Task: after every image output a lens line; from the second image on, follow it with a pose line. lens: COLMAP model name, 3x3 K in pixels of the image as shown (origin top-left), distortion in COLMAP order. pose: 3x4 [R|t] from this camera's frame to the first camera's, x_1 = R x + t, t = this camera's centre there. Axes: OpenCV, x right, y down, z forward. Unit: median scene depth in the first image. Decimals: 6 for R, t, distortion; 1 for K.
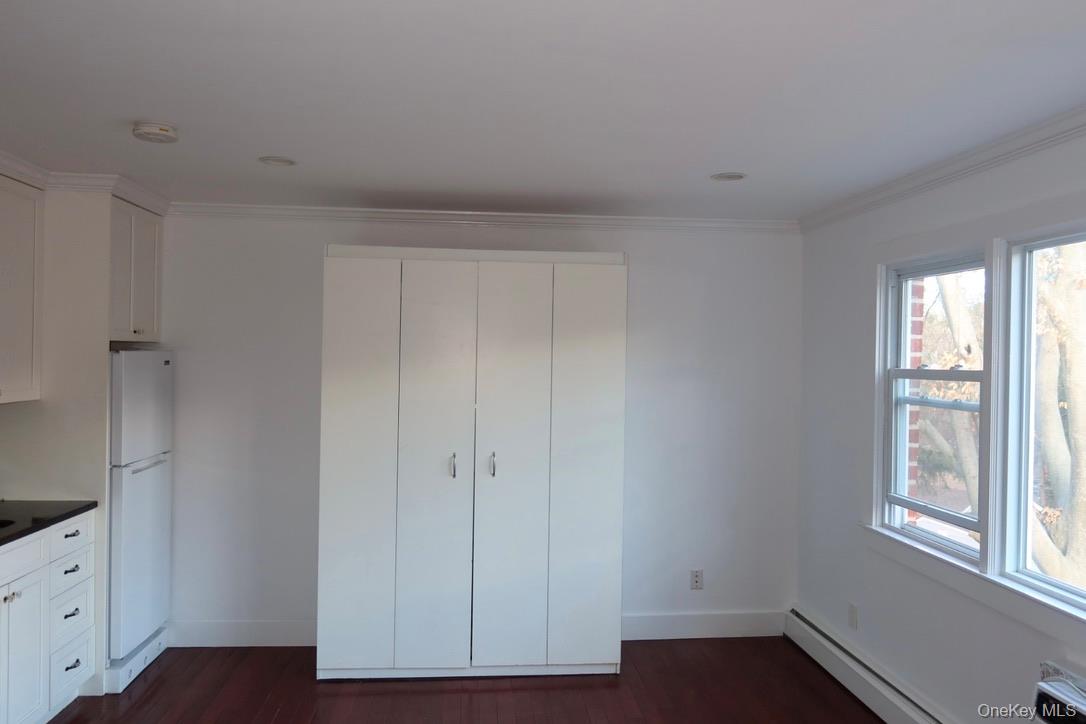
lens RADIAL K [[820.5, 0, 543.0], [0, 820.5, 362.0], [0, 0, 1]] dist [0.004945, -0.004830]
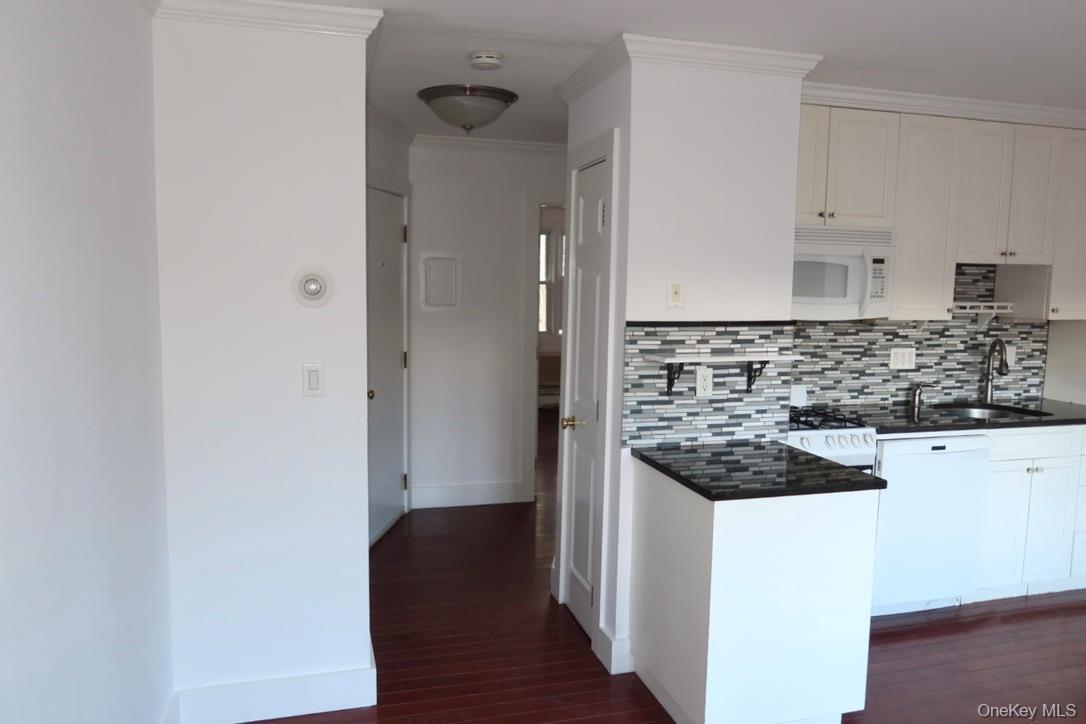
lens RADIAL K [[778.3, 0, 543.6], [0, 778.3, 366.5], [0, 0, 1]] dist [-0.022100, 0.004338]
pose [[0.189834, 0.090598, -0.977627, 0.269191], [-0.013150, 0.995879, 0.089736, 0.022550], [0.981728, -0.004179, 0.190243, 0.024309]]
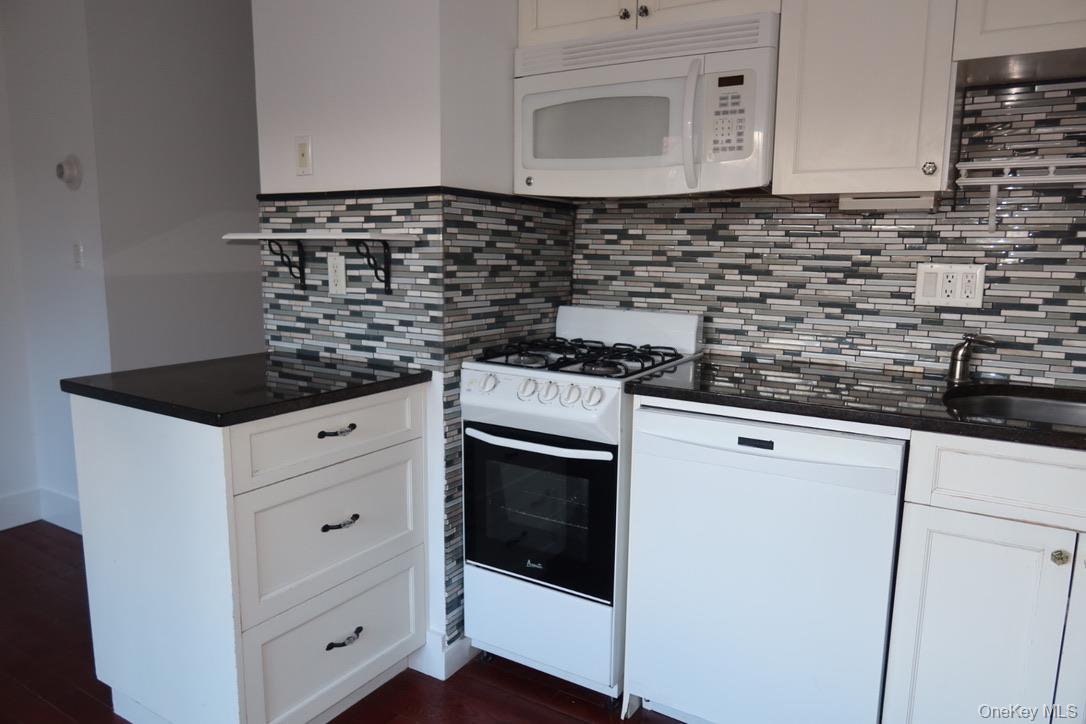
lens RADIAL K [[748.4, 0, 544.4], [0, 748.4, 366.2], [0, 0, 1]] dist [-0.025592, 0.009089]
pose [[-0.597376, 0.101348, -0.795532, -0.081901], [-0.025802, 0.989040, 0.145375, 0.084860], [0.801546, 0.107370, -0.588213, 0.749111]]
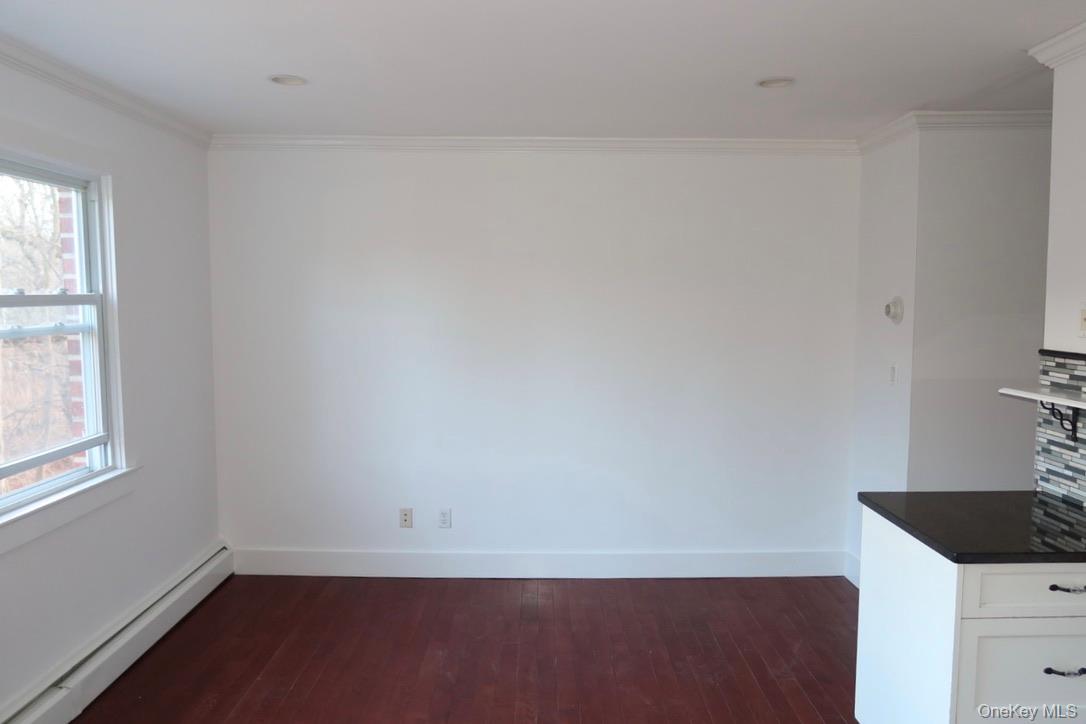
lens RADIAL K [[778.3, 0, 543.6], [0, 778.3, 366.5], [0, 0, 1]] dist [-0.022100, 0.004338]
pose [[-0.996635, -0.022169, 0.078908, -0.048487], [-0.014788, 0.995563, 0.092931, 0.004680], [-0.080618, 0.091452, -0.992541, 0.909103]]
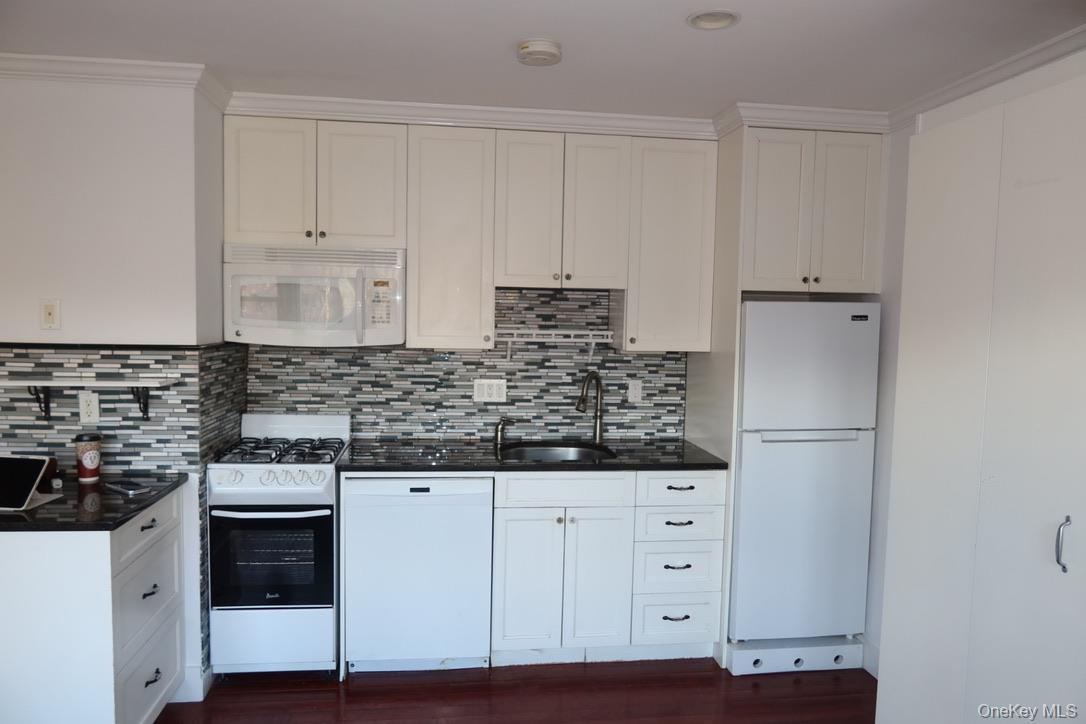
lens RADIAL K [[748.4, 0, 544.4], [0, 748.4, 366.2], [0, 0, 1]] dist [-0.025592, 0.009089]
pose [[0.046531, 0.056224, -0.997333, 0.266143], [-0.025169, 0.998164, 0.055096, 0.016537], [0.998600, 0.022538, 0.047860, 0.692348]]
